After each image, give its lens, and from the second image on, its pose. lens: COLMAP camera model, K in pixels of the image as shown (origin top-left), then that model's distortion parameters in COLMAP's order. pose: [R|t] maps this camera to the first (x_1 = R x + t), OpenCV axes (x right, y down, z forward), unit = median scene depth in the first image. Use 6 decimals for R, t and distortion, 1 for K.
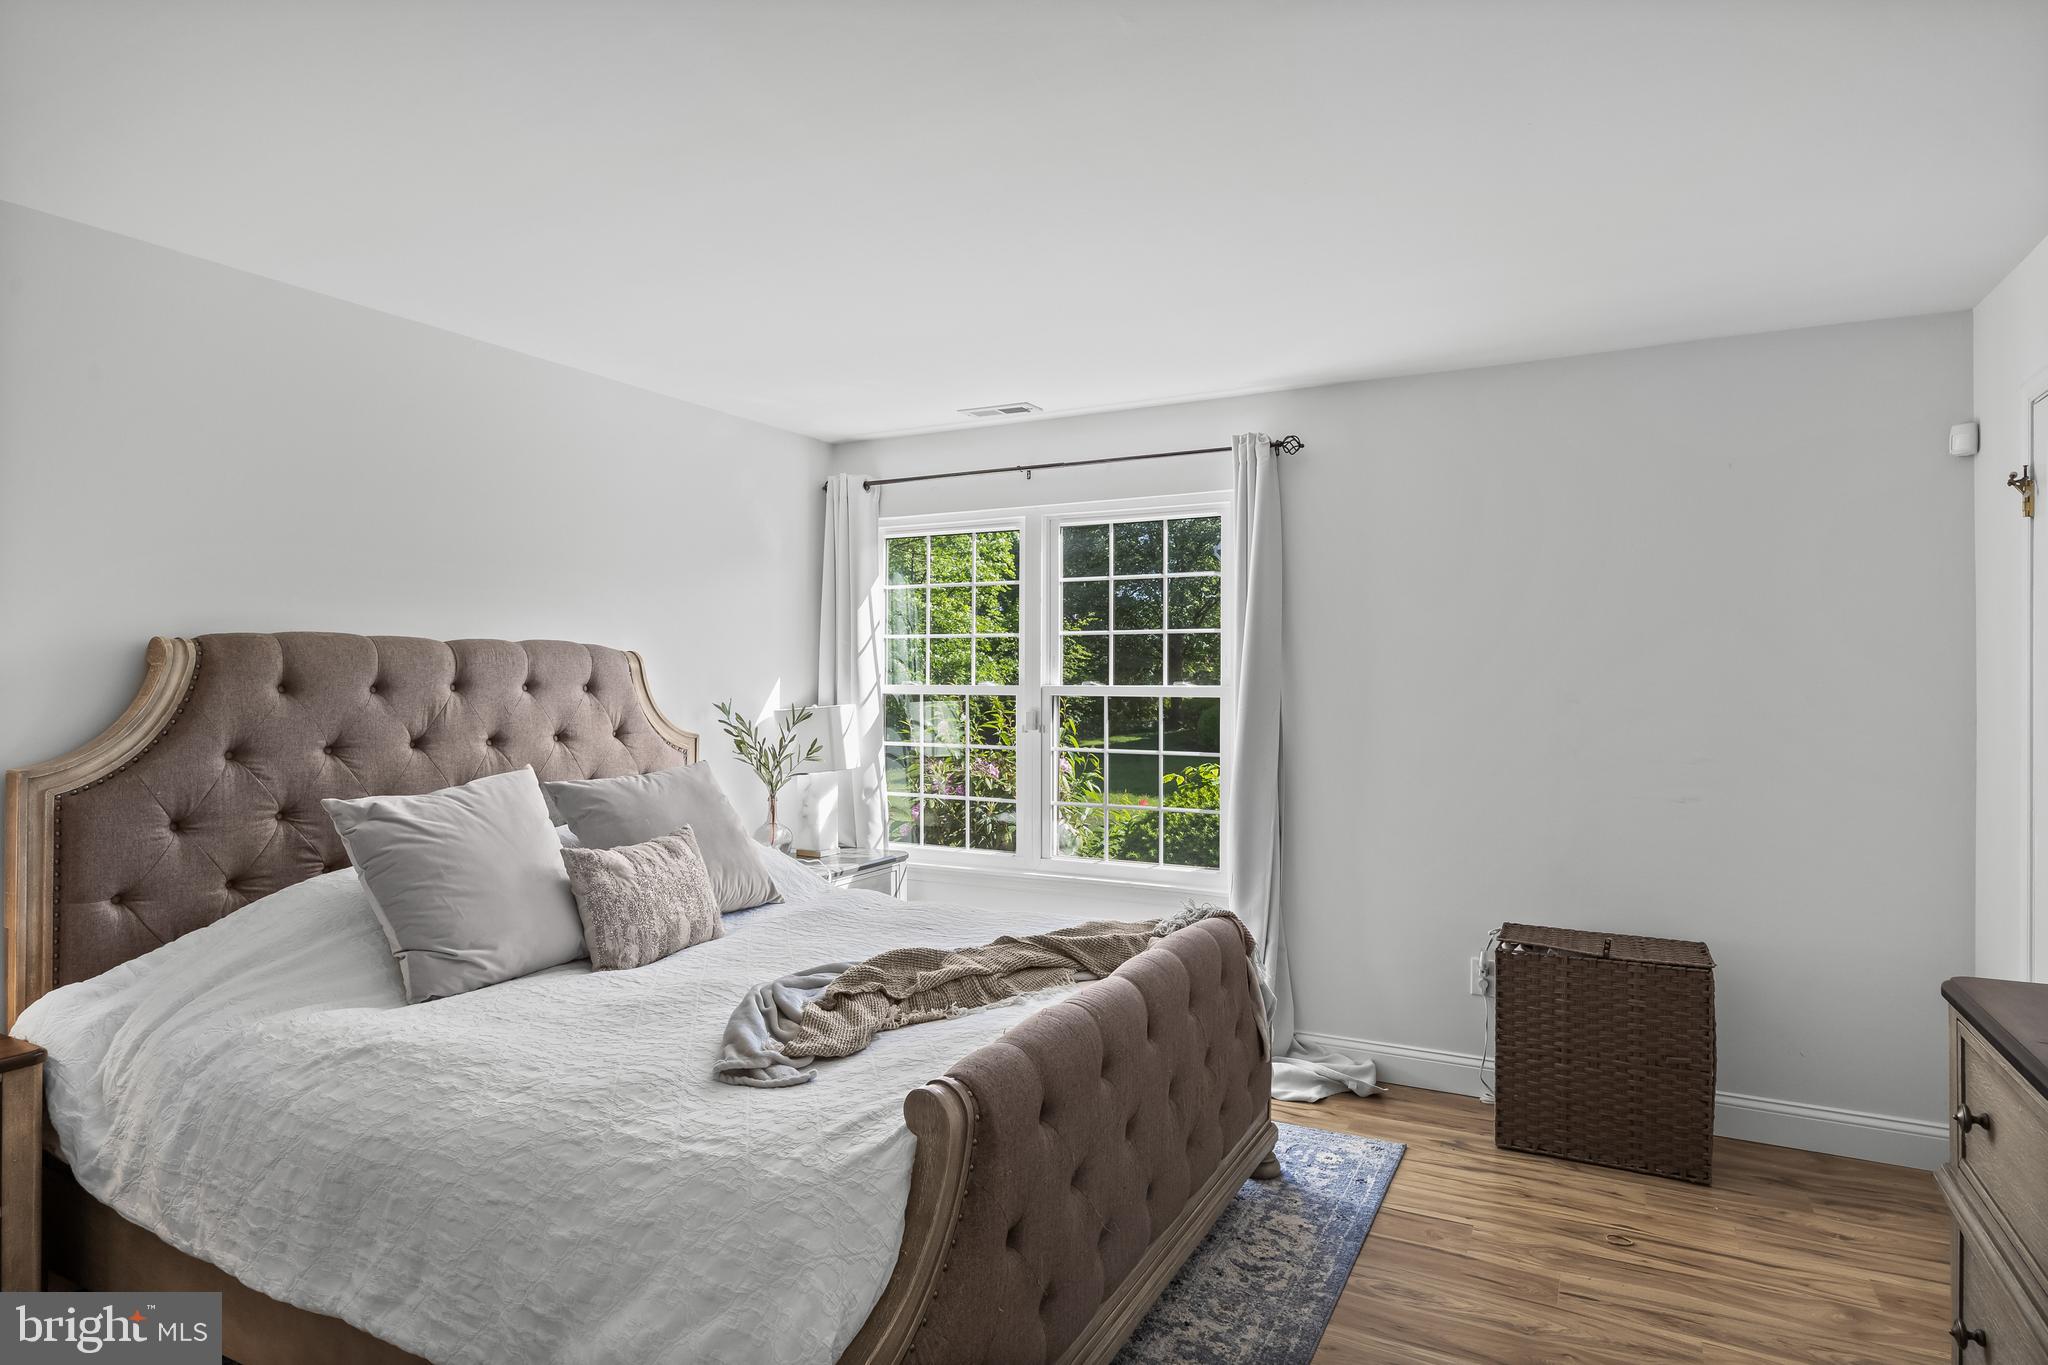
lens RADIAL K [[1185.6, 0, 1017.4], [0, 1185.6, 682.0], [0, 0, 1]] dist [0.001786, 0.000998]
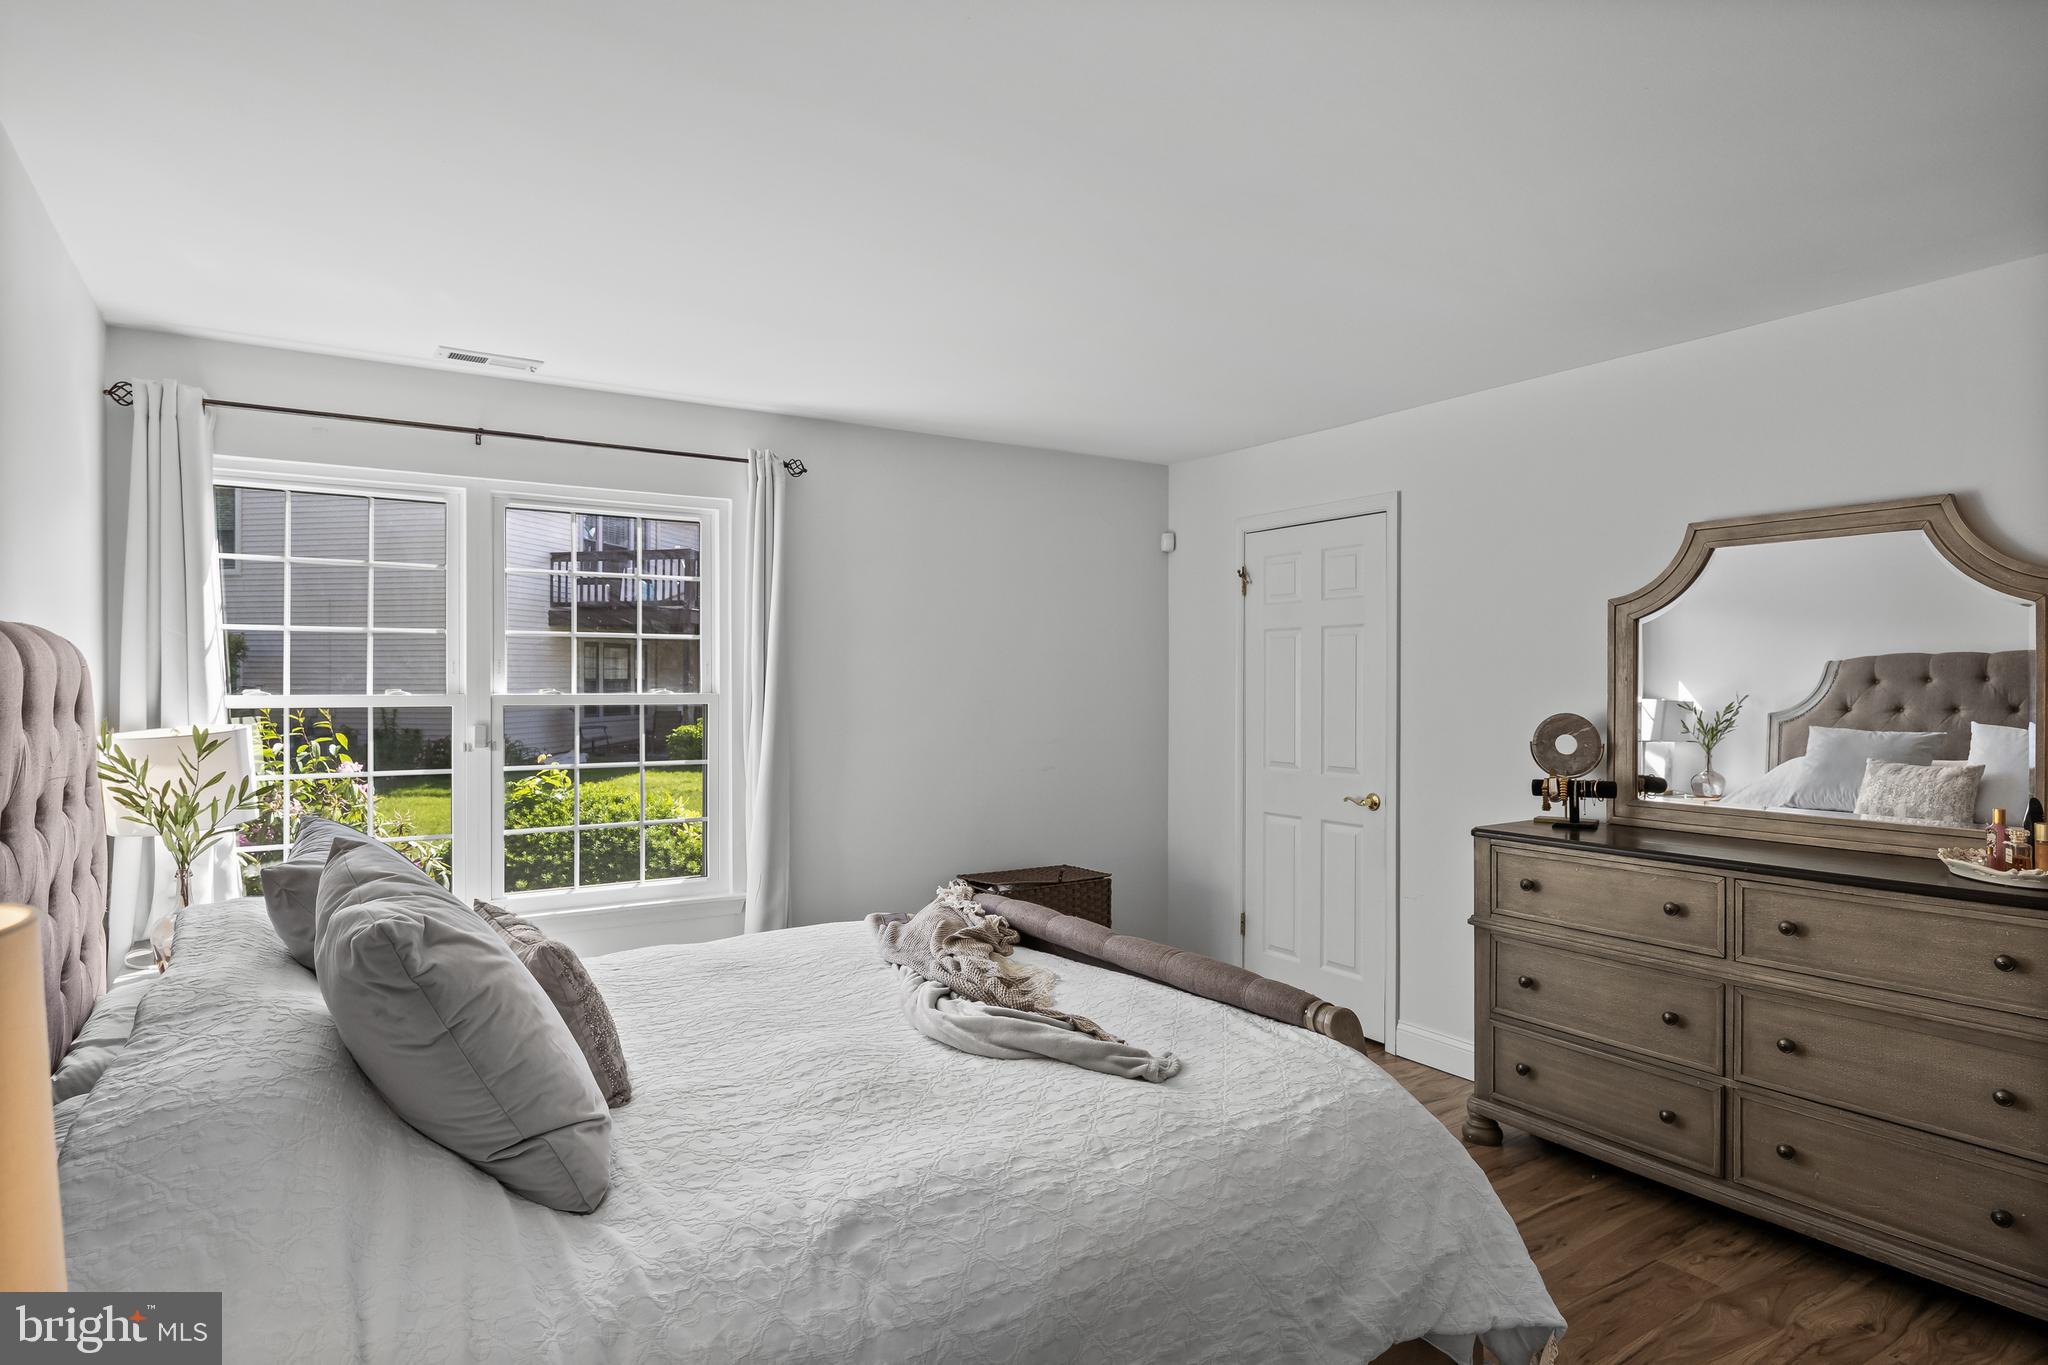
lens RADIAL K [[1185.6, 0, 1017.3], [0, 1185.6, 677.6], [0, 0, 1]] dist [0.001786, 0.000998]
pose [[0.455842, -0.001722, 0.890059, -0.627692], [0.003068, 0.999995, 0.000363, -0.008773], [-0.890055, 0.002565, 0.455845, 0.325505]]
